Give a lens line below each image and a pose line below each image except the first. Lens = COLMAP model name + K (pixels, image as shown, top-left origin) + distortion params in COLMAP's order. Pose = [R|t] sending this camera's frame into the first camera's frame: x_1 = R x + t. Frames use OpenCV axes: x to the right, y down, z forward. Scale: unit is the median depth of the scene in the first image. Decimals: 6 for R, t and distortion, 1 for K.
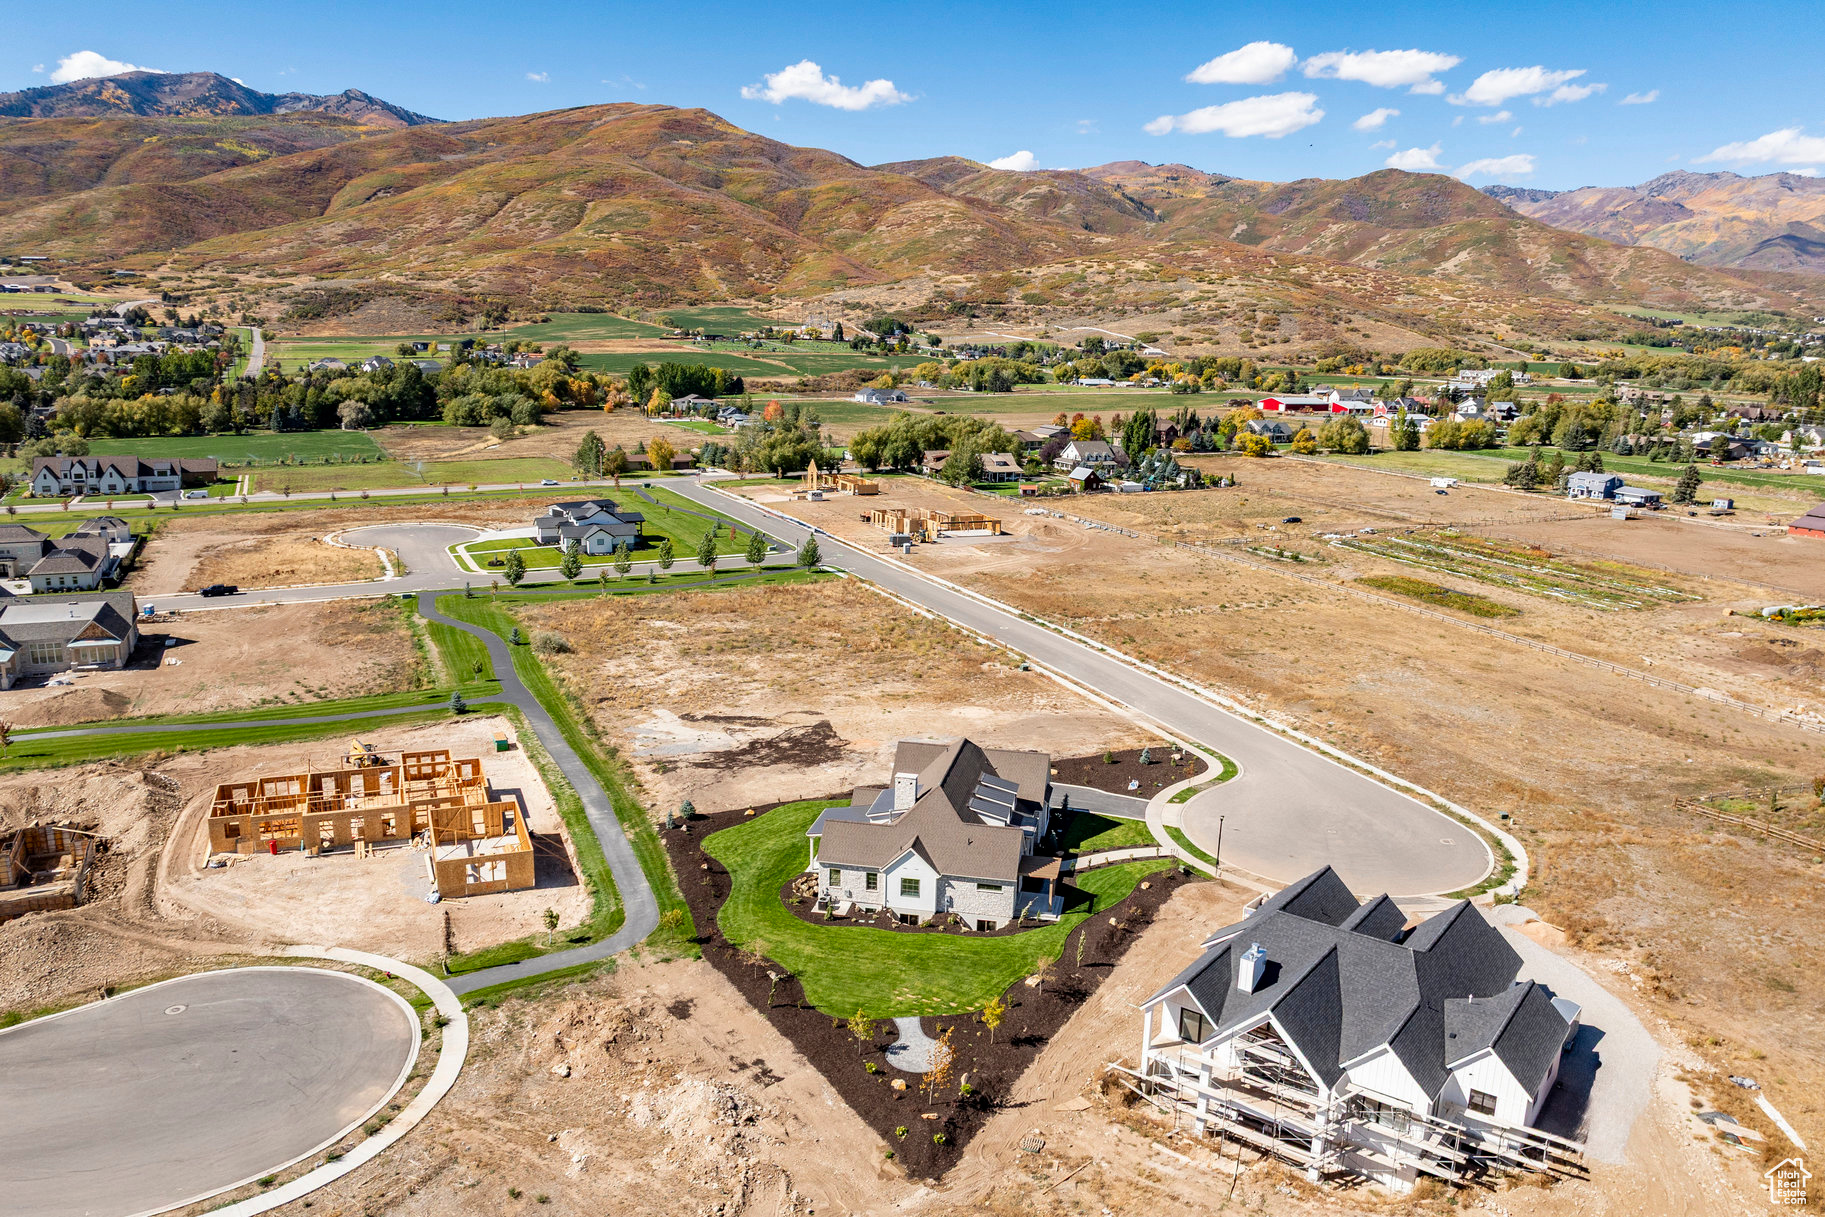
lens RADIAL K [[1345.4, 0, 917.9], [0, 1345.4, 601.9], [0, 0, 1]] dist [-0.034257, -0.002220]
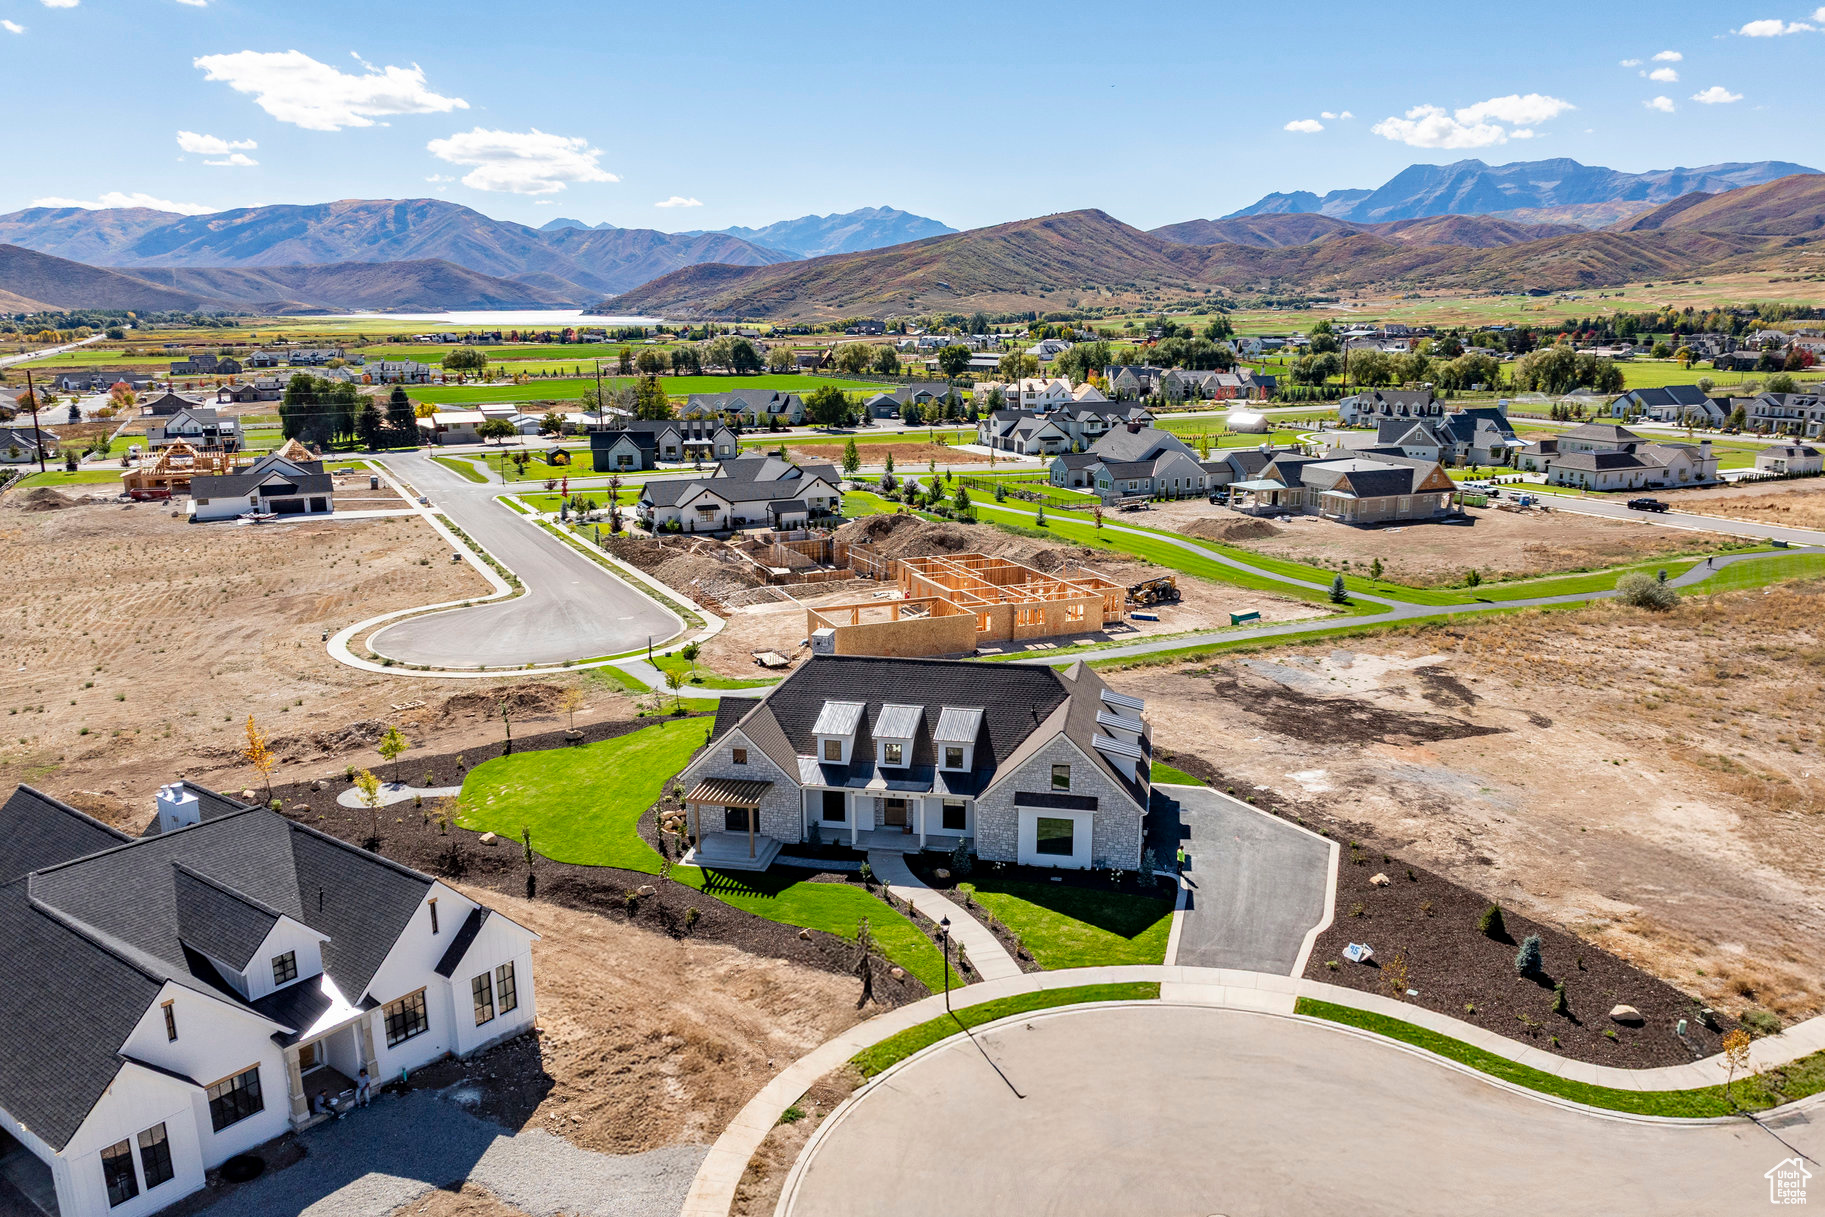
lens RADIAL K [[1374.7, 0, 912.5], [0, 1374.7, 608.5], [0, 0, 1]] dist [-0.040750, 0.001171]
pose [[0.016689, 0.199275, -0.979802, 0.092364], [-0.202336, 0.960337, 0.191869, -0.004351], [0.979174, 0.195047, 0.056348, 0.131171]]
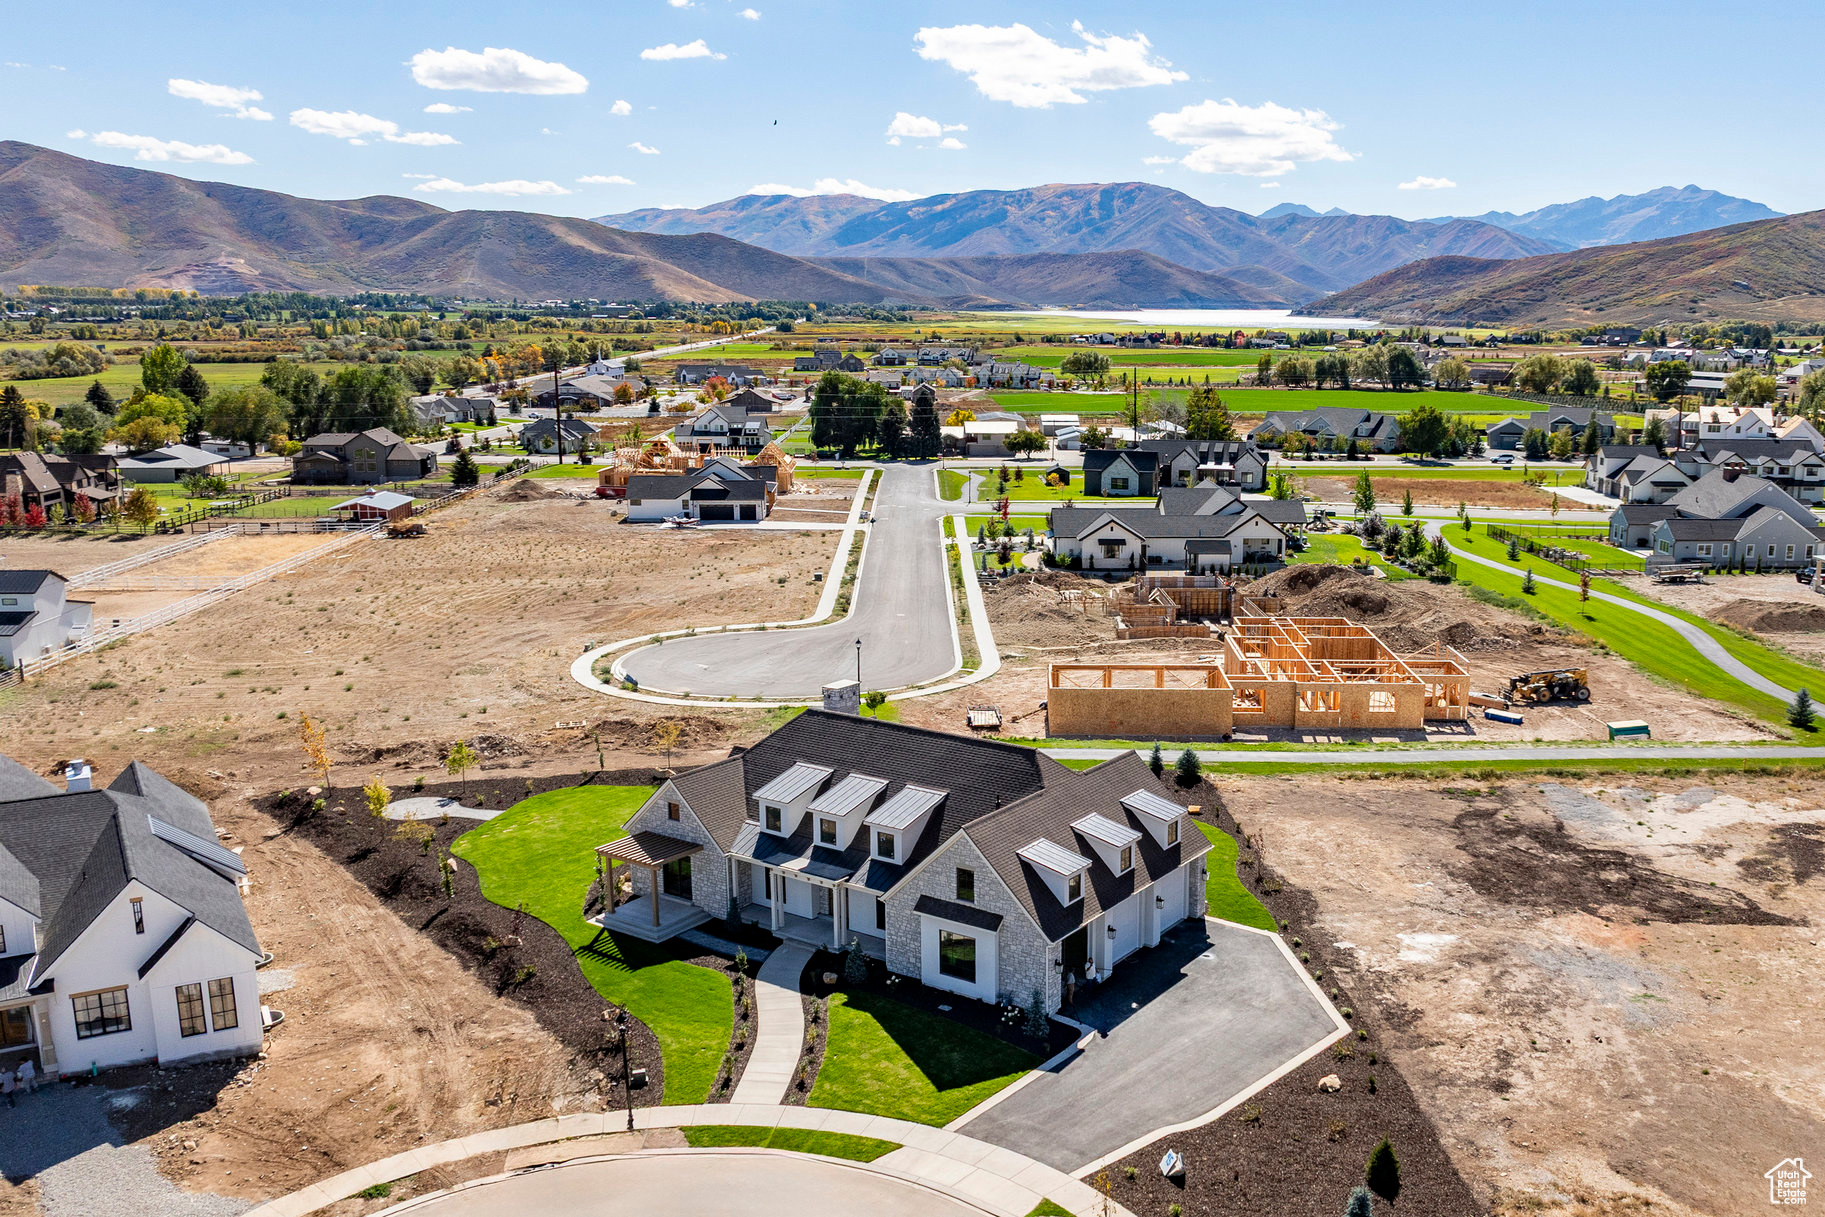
lens RADIAL K [[1641.6, 0, 1021.7], [0, 1641.6, 611.1], [0, 0, 1]] dist [-0.033474, -0.011592]
pose [[-0.372198, 0.152115, -0.915603, 0.084302], [-0.201961, 0.949569, 0.239856, -0.013125], [0.905914, 0.274190, -0.322707, 0.171177]]
